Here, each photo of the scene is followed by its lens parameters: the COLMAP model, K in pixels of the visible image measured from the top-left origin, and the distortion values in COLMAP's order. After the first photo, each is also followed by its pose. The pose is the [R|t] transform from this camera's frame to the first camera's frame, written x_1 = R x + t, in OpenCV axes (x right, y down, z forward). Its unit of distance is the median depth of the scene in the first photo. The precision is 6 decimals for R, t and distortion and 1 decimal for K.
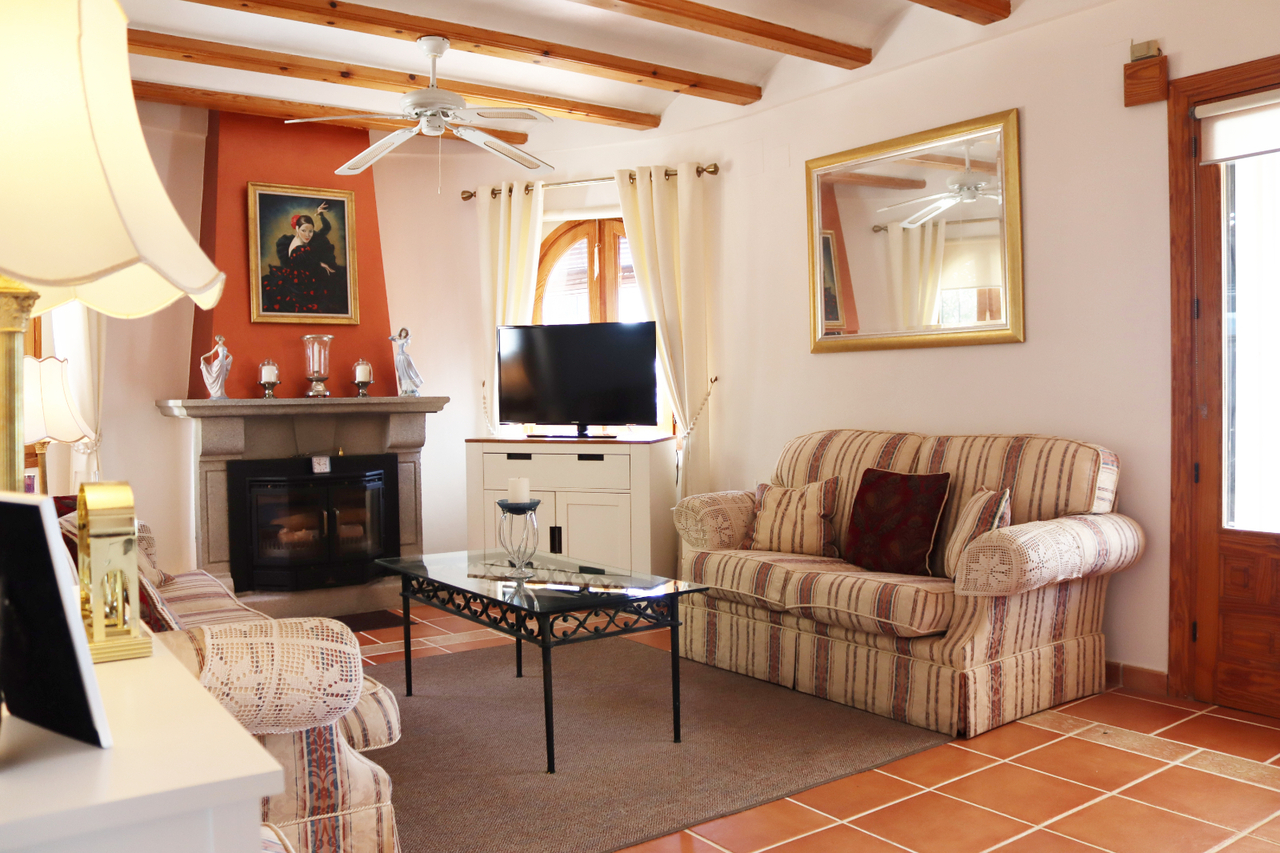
lens RADIAL K [[1061.3, 0, 647.0], [0, 1061.3, 421.1], [0, 0, 1]] dist [-0.161563, 0.131638]
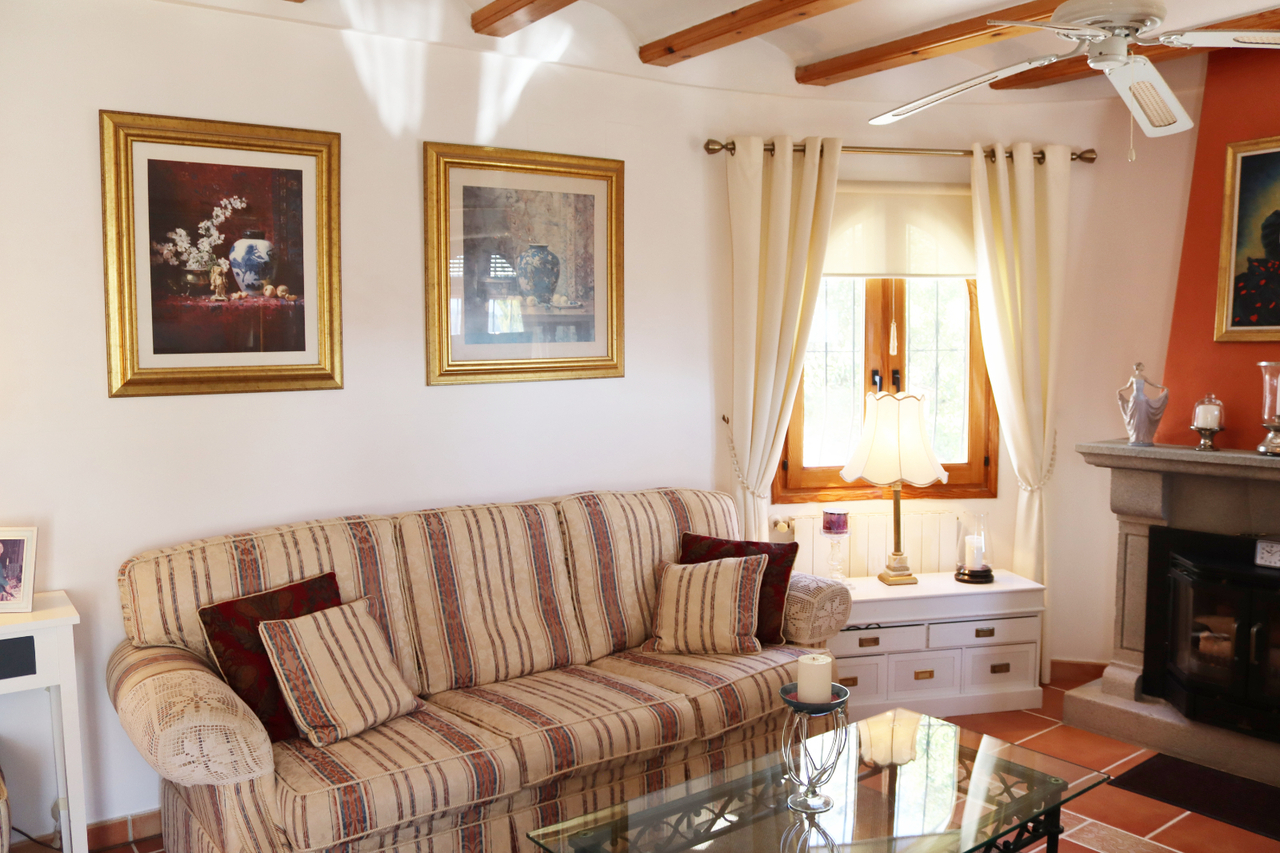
lens RADIAL K [[1061.3, 0, 638.5], [0, 1061.3, 421.8], [0, 0, 1]] dist [-0.161563, 0.131638]
pose [[0.007993, 0.085016, -0.996348, 0.332861], [-0.015642, 0.996268, 0.084884, -0.093789], [0.999846, 0.014906, 0.009293, 0.593731]]
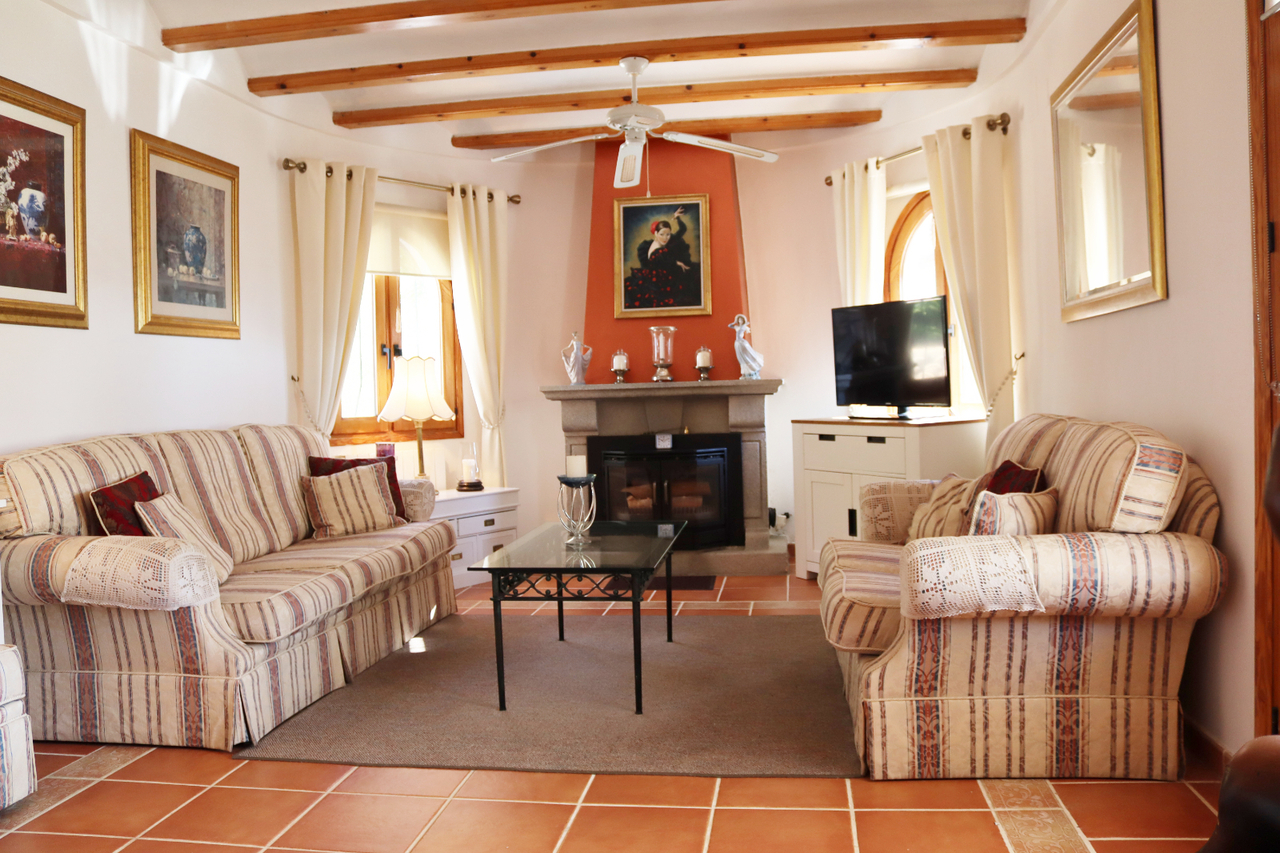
lens RADIAL K [[1061.3, 0, 637.0], [0, 1061.3, 419.5], [0, 0, 1]] dist [-0.161563, 0.131638]
pose [[0.714731, 0.010519, -0.699321, 0.475373], [0.002966, 0.999832, 0.018071, -0.002907], [0.699393, -0.014990, 0.714580, 0.162683]]
